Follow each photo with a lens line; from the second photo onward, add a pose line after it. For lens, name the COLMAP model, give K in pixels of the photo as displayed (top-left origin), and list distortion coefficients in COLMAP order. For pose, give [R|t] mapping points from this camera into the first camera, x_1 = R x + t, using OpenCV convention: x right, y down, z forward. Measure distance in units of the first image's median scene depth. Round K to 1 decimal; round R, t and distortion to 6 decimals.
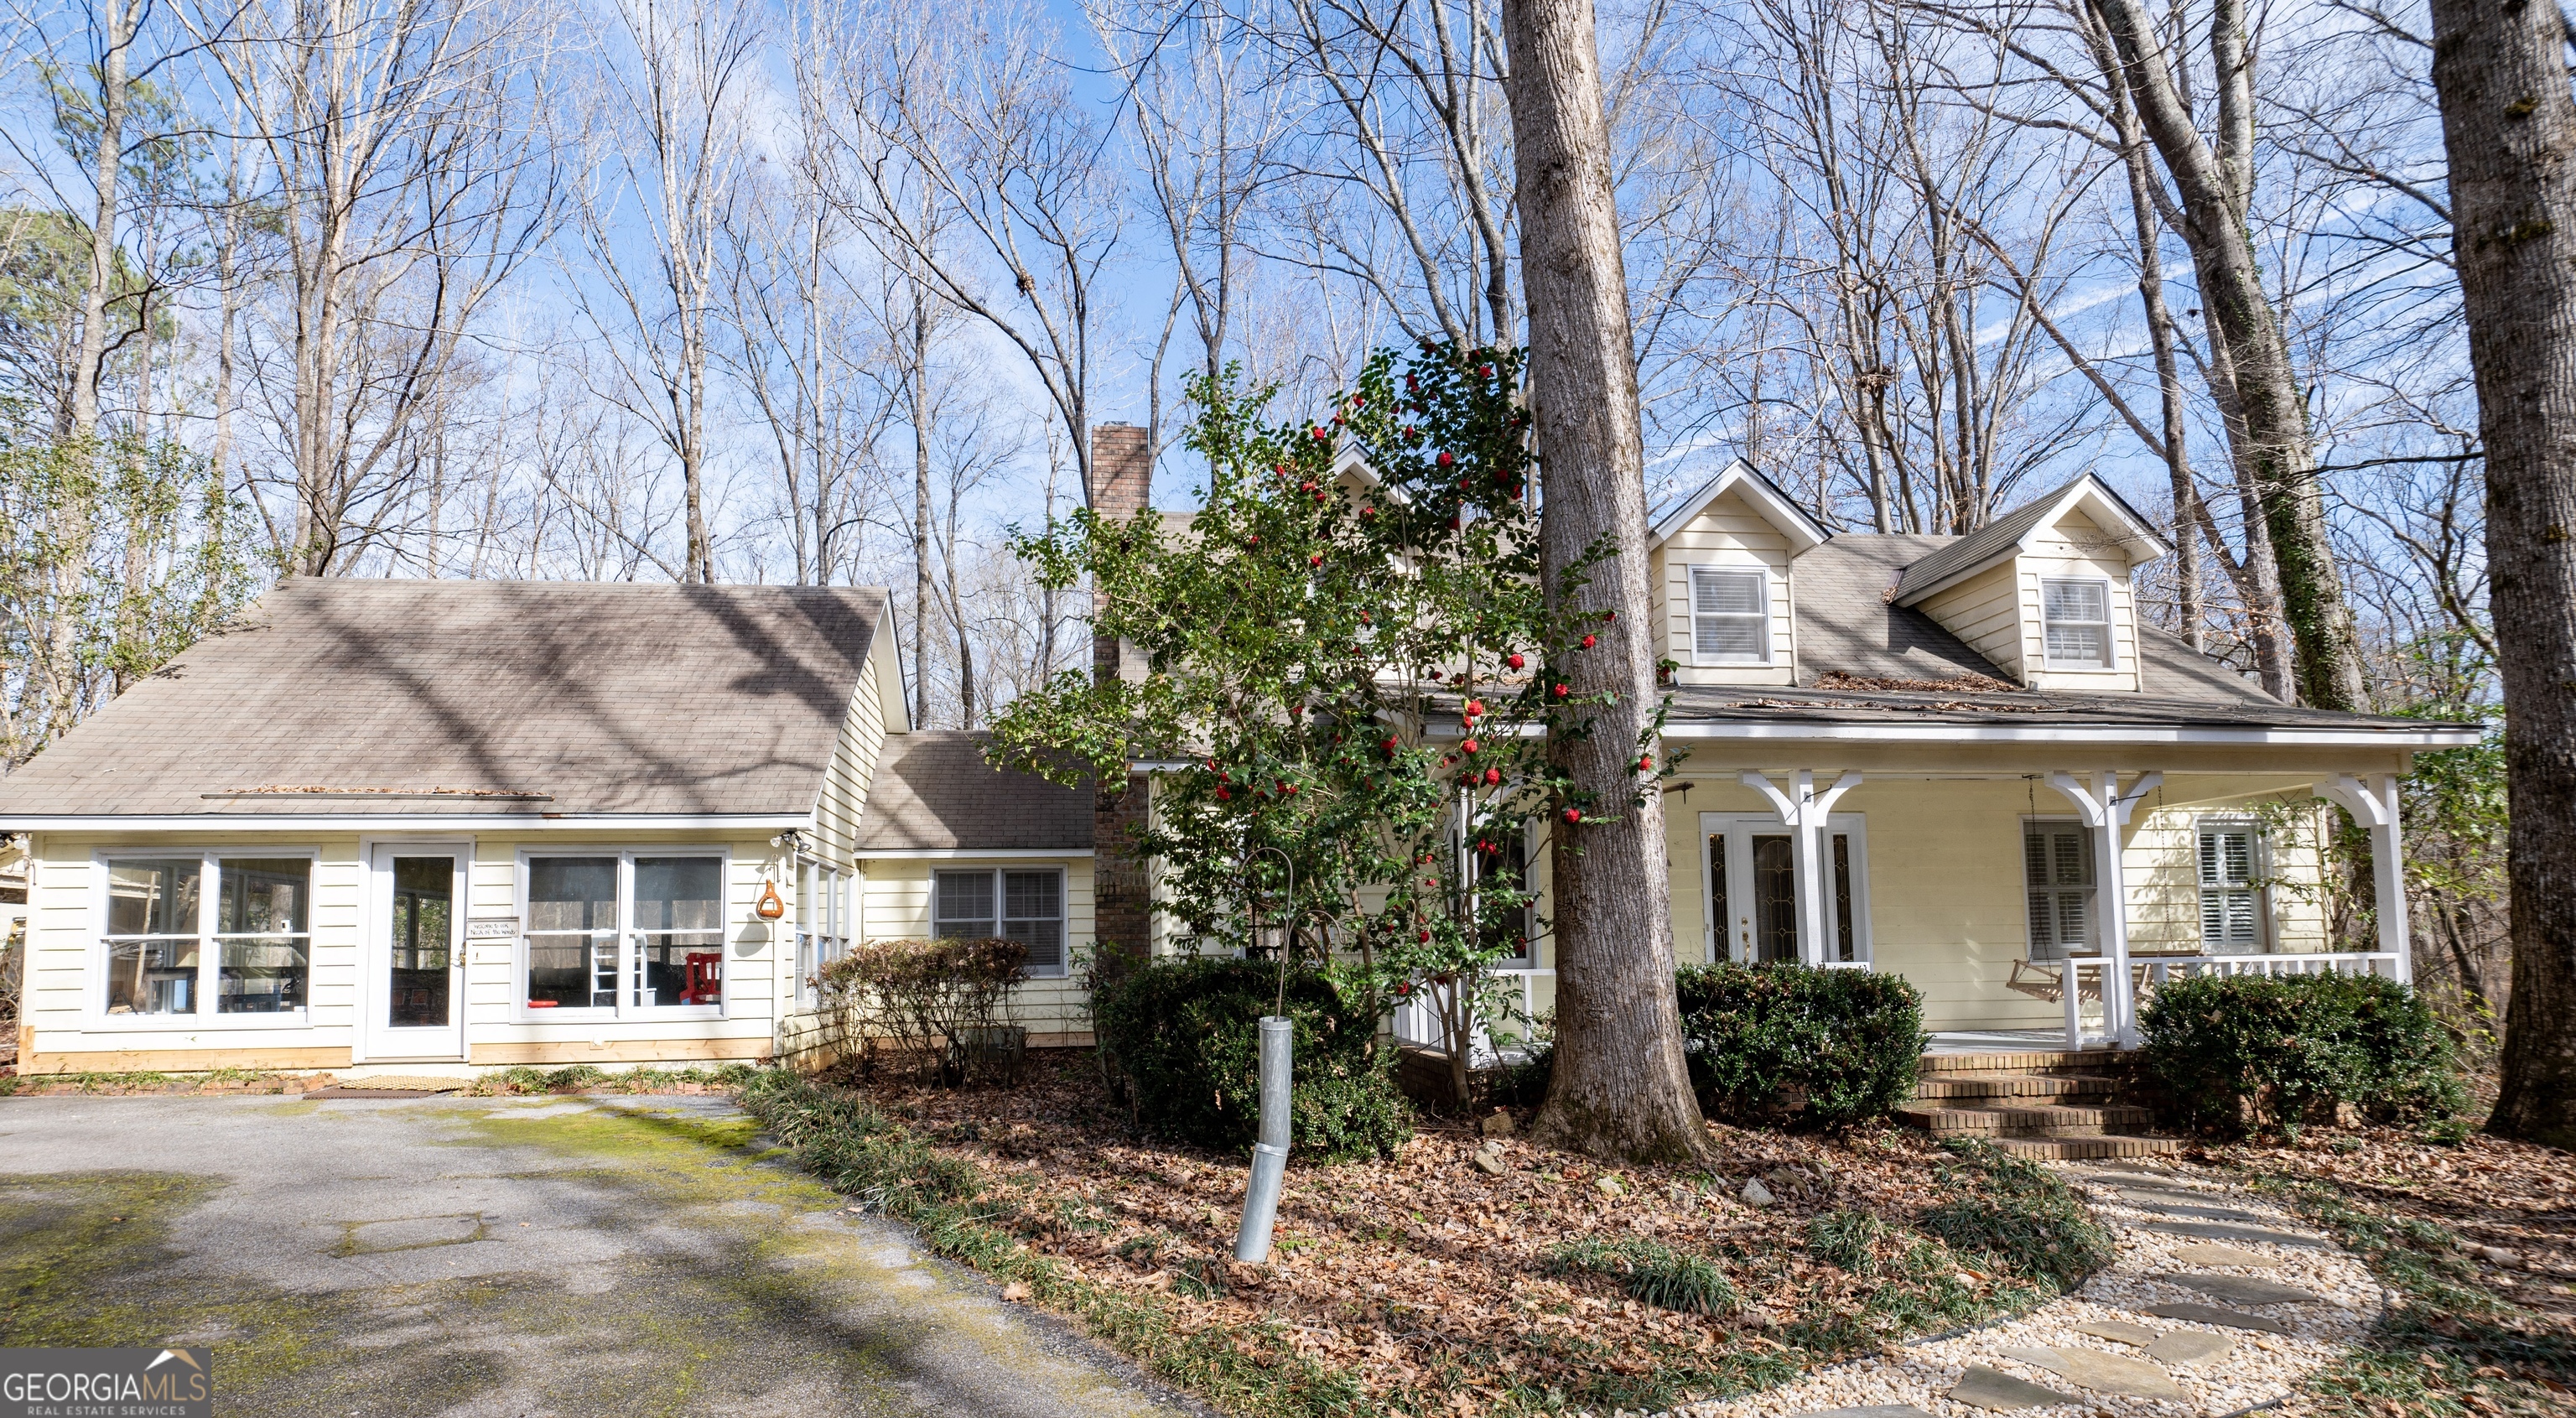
lens RADIAL K [[1183.5, 0, 1288.1], [0, 1183.5, 878.6], [0, 0, 1]] dist [-0.014303, 0.000029]
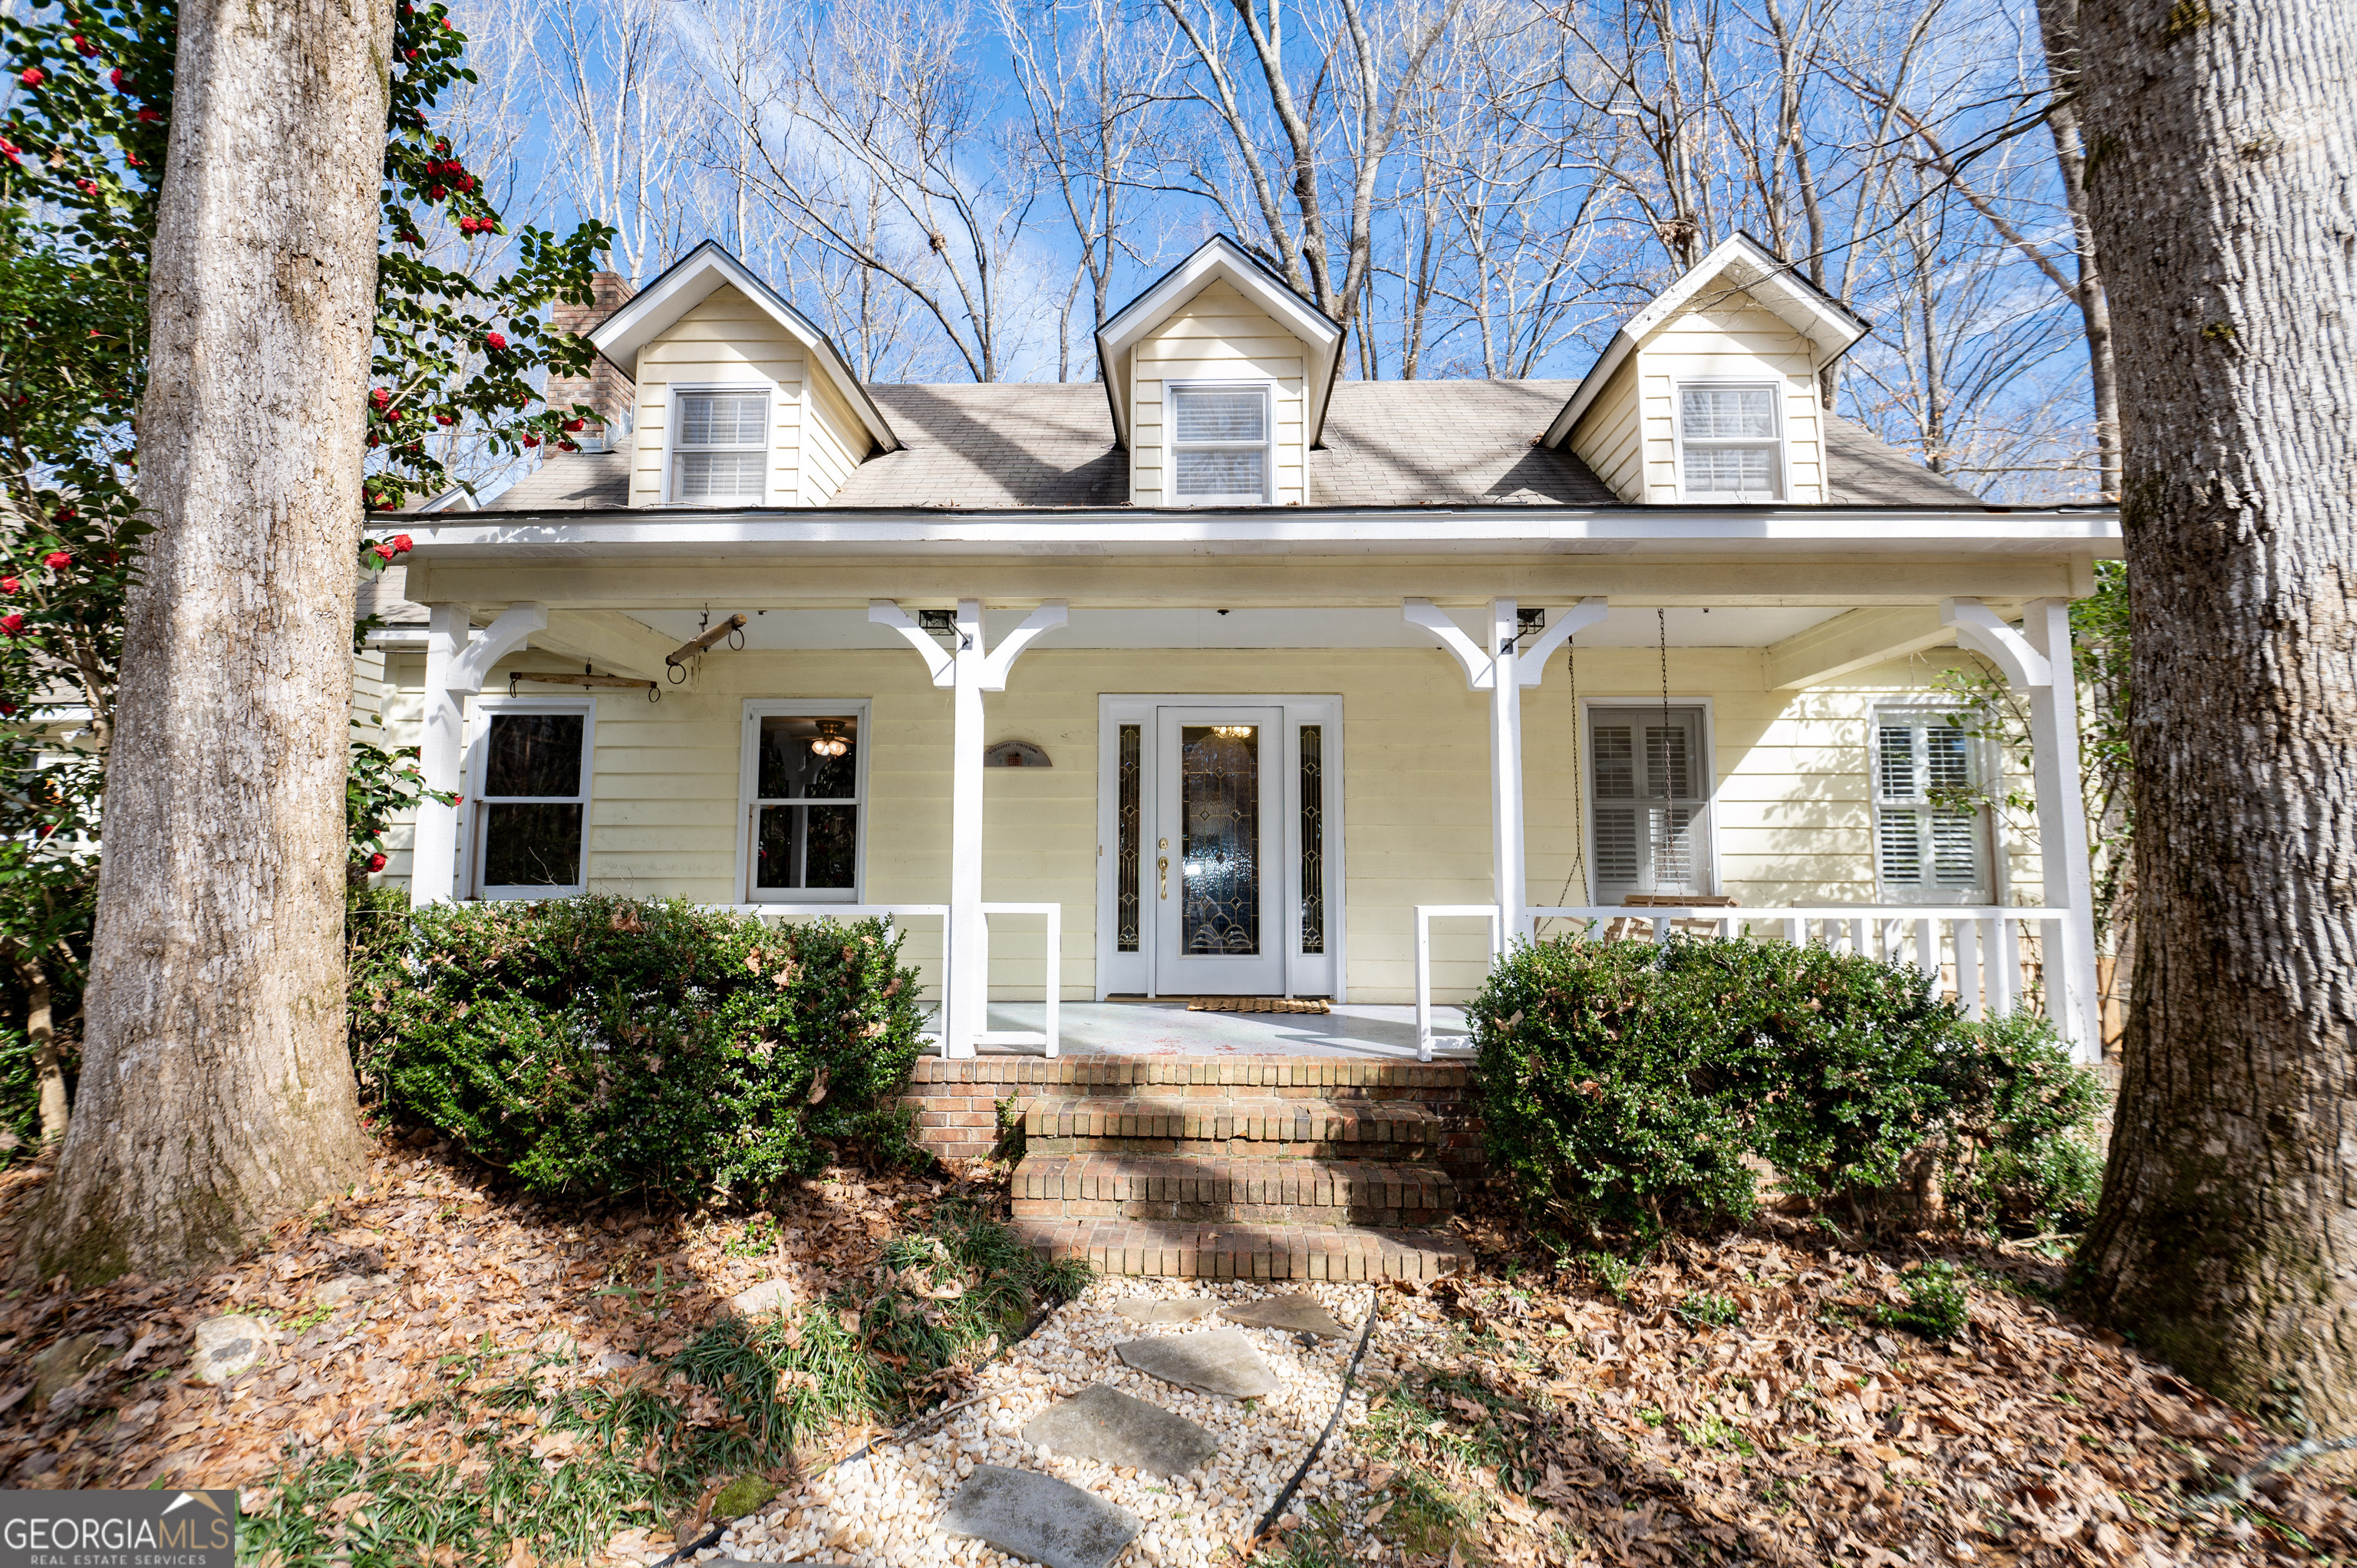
lens RADIAL K [[1073.7, 0, 1178.5], [0, 1073.7, 784.0], [0, 0, 1]] dist [-0.009393, -0.000941]
pose [[0.988521, 0.005209, -0.150996, 0.474663], [-0.009456, 0.999579, -0.027422, 0.016455], [0.150789, 0.028535, 0.988154, 0.331132]]
